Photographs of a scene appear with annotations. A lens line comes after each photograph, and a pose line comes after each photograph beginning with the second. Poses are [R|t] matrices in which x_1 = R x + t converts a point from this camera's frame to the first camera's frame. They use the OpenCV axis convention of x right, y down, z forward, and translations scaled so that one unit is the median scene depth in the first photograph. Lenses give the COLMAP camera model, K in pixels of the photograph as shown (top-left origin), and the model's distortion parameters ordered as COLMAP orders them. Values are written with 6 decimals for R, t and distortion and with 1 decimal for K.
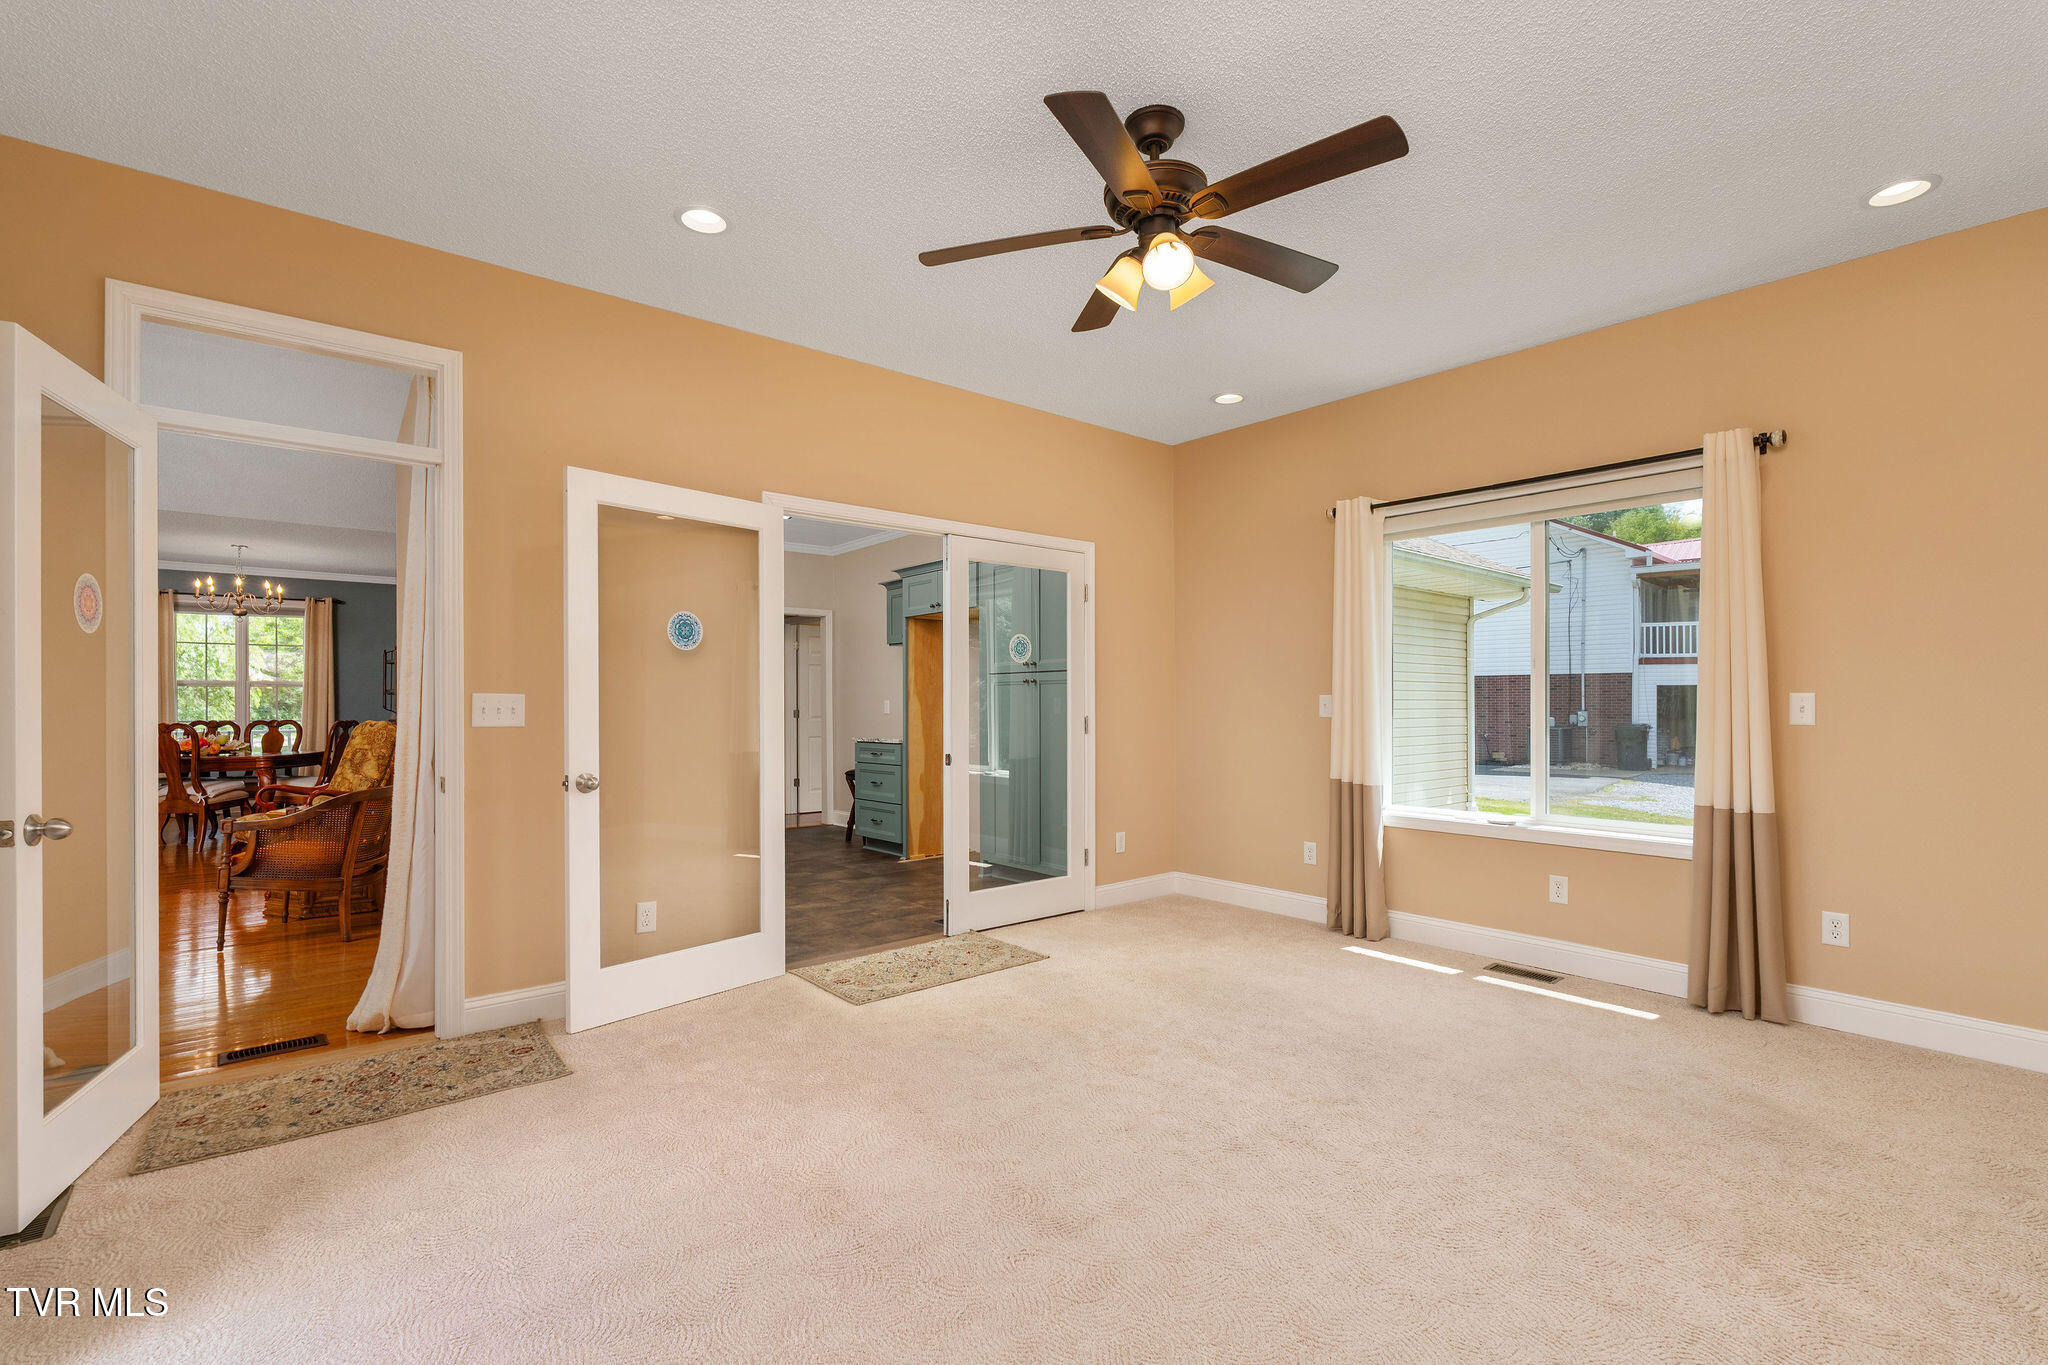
lens RADIAL K [[908.2, 0, 1018.8], [0, 908.2, 708.6], [0, 0, 1]] dist [-0.001228, -0.000103]
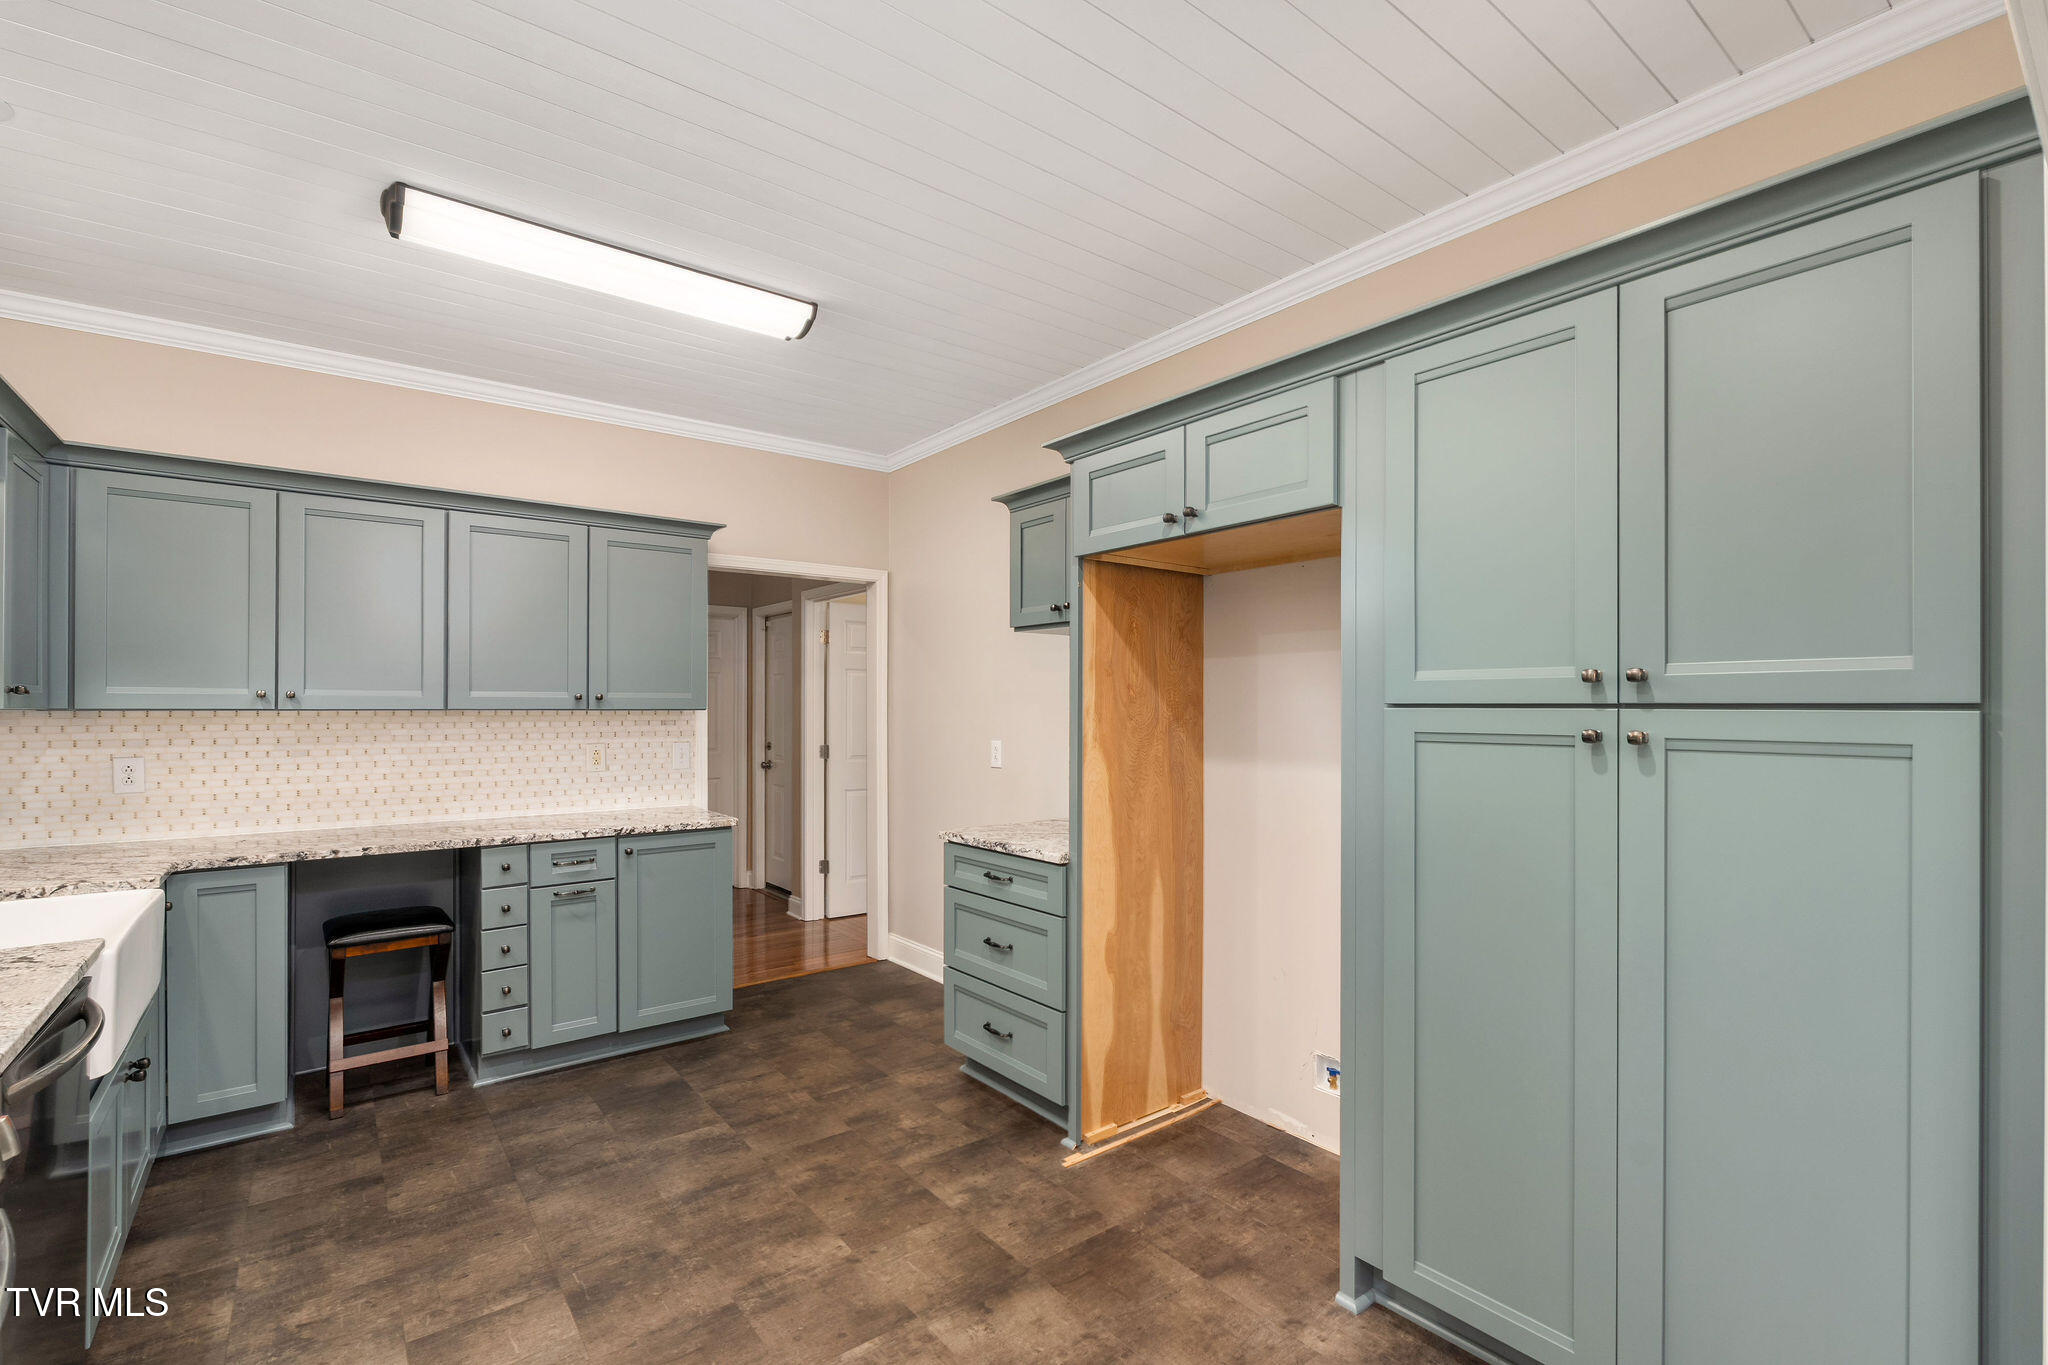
lens RADIAL K [[908.2, 0, 1018.8], [0, 908.2, 708.6], [0, 0, 1]] dist [-0.001228, -0.000103]
pose [[0.999256, 0.003255, -0.038428, -0.135179], [-0.003191, 0.999993, 0.001707, -0.032882], [0.038434, -0.001583, 0.999260, 0.586434]]
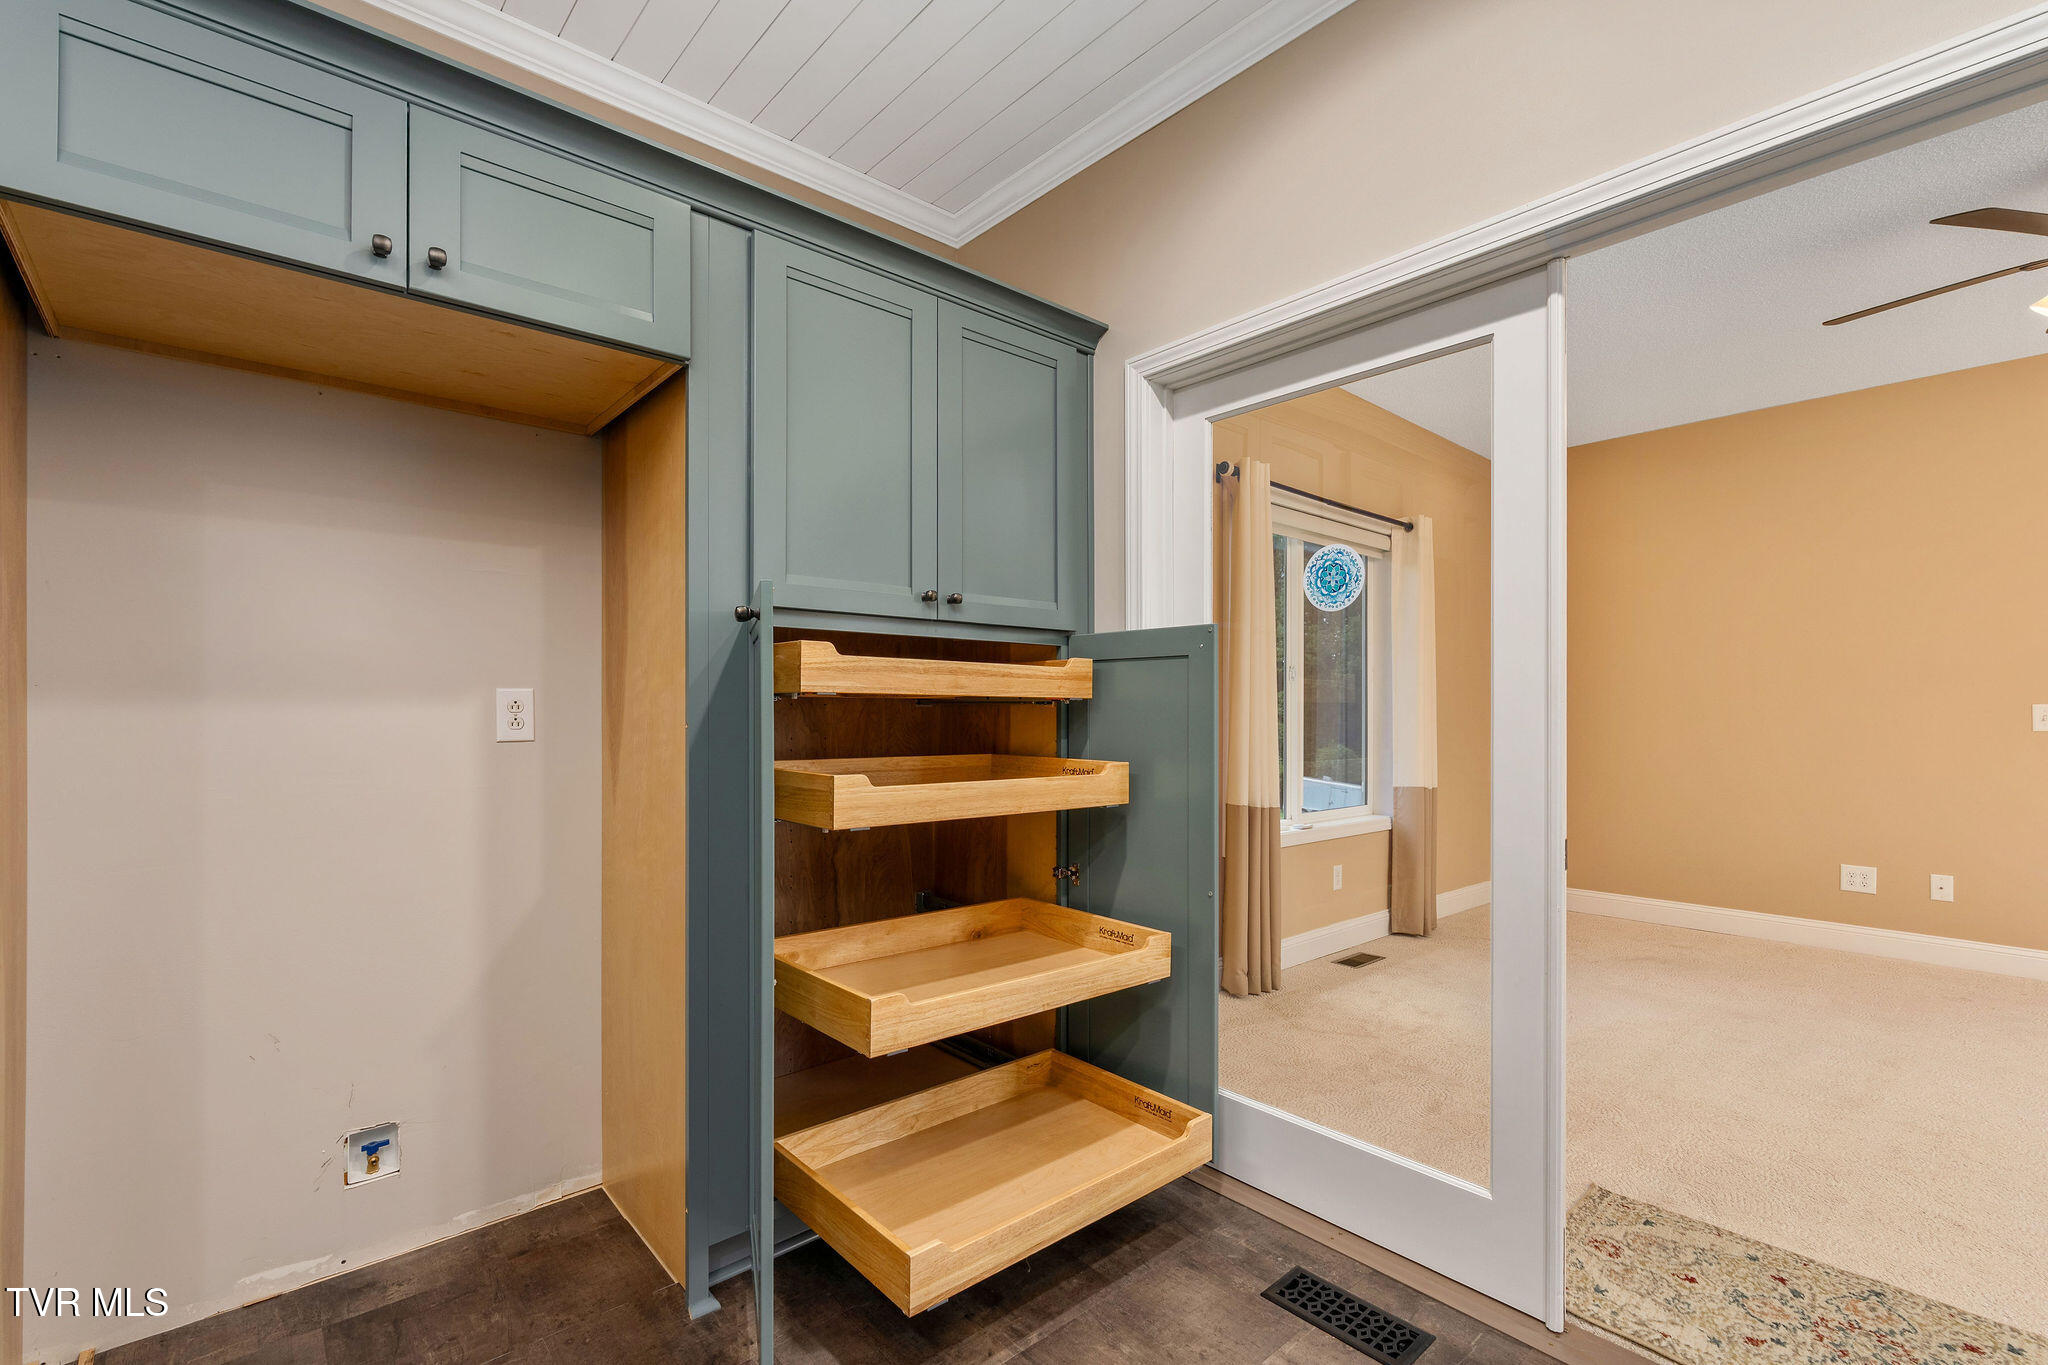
lens RADIAL K [[908.2, 0, 1018.8], [0, 908.2, 708.6], [0, 0, 1]] dist [-0.001228, -0.000103]
pose [[-0.022282, 0.004873, 0.999740, -0.293522], [0.003112, 0.999984, -0.004805, -0.002846], [-0.999747, 0.003004, -0.022297, 0.805399]]
